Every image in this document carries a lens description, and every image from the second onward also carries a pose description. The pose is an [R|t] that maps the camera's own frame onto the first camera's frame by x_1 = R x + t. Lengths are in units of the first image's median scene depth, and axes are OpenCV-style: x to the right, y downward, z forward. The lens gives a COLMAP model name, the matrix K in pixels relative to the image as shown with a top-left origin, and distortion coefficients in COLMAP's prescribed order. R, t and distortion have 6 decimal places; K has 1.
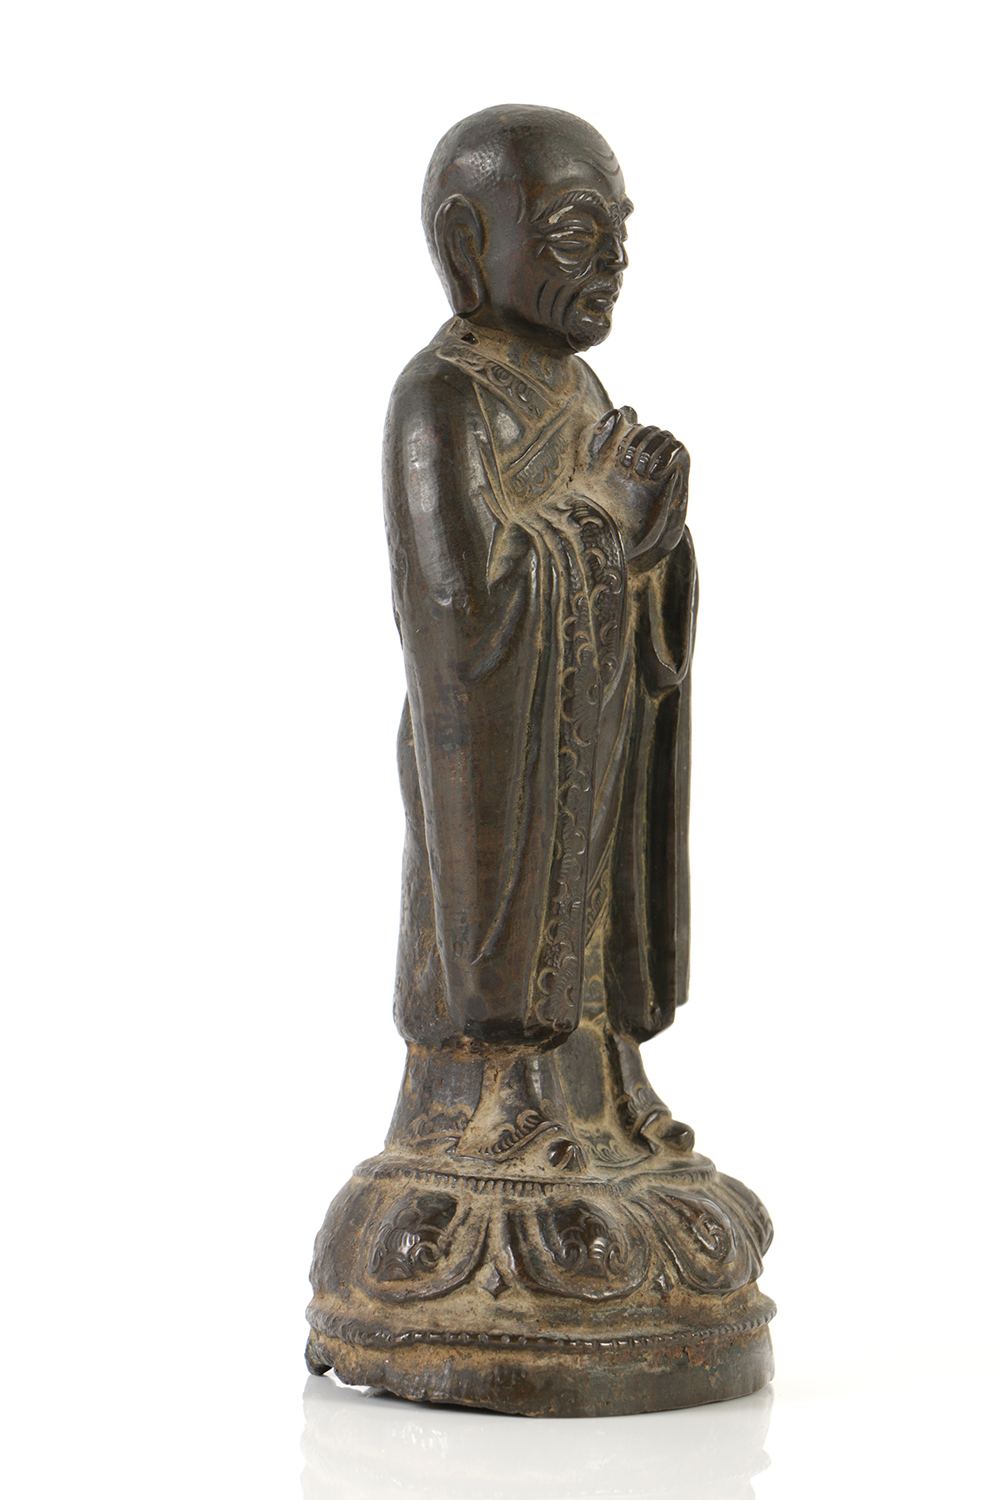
lens RADIAL K [[7204.0, 0, 498.2], [0, 7204.0, 759.4], [0, 0, 1]] dist [0.967261, 0.000000]
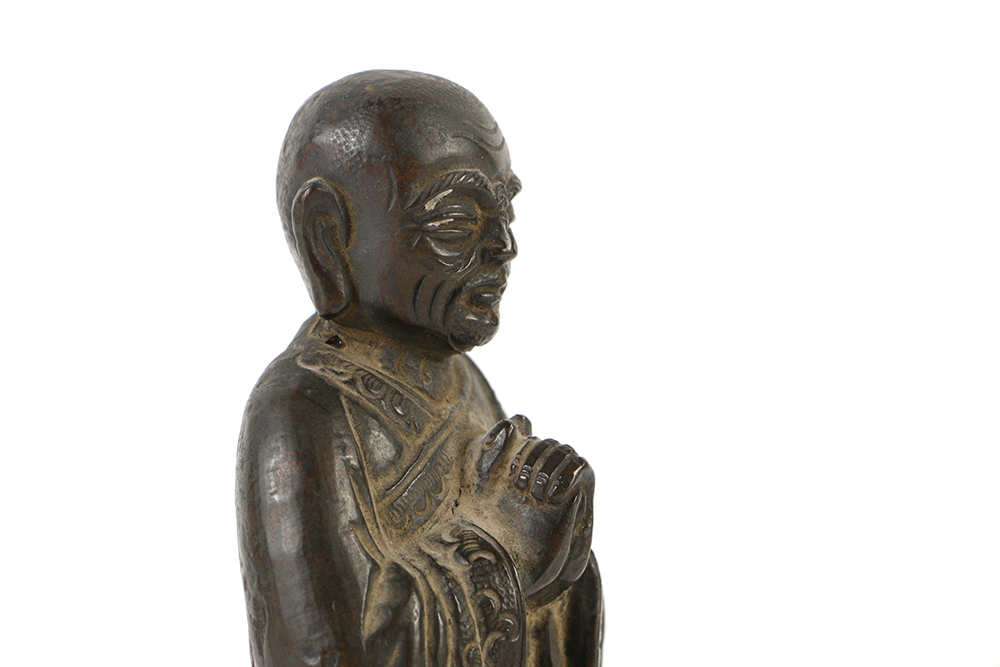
lens RADIAL K [[5284.1, 0, 499.4], [0, 5284.1, 331.9], [0, 0, 1]] dist [0.114455, 0.000000]
pose [[0.999419, -0.021095, 0.026781, -0.001254], [0.021211, 0.999767, -0.004046, -0.056715], [-0.026689, 0.004611, 0.999633, 0.373014]]
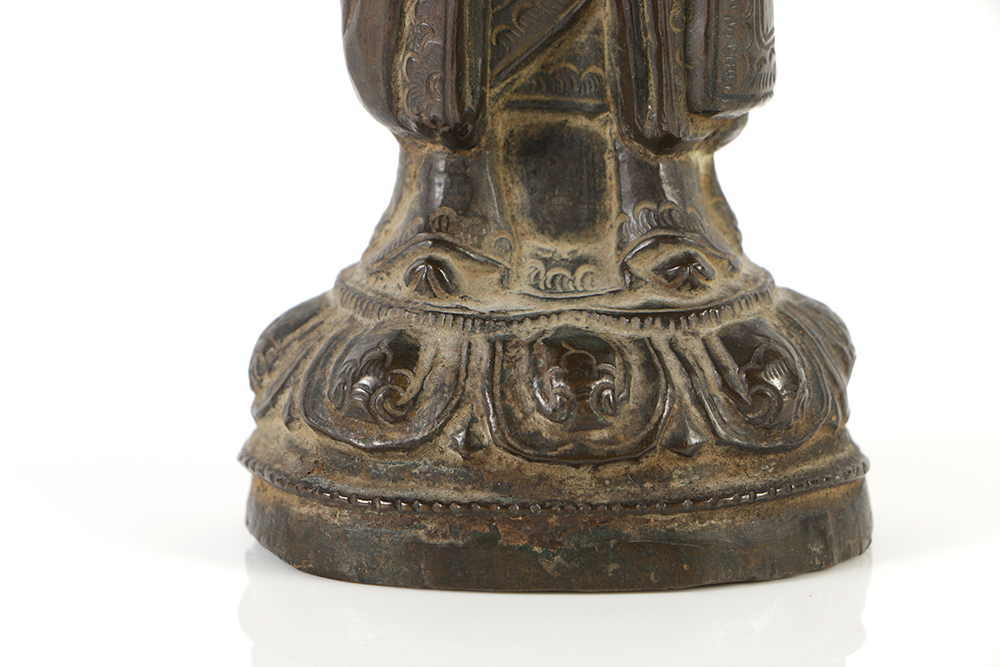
lens RADIAL K [[5284.1, 0, 500.8], [0, 5284.1, 329.9], [0, 0, 1]] dist [0.114455, 0.000000]
pose [[0.565329, 0.135484, -0.813663, 0.513972], [-0.029322, 0.989096, 0.144322, -0.027929], [0.824344, -0.057731, 0.563138, 0.657788]]
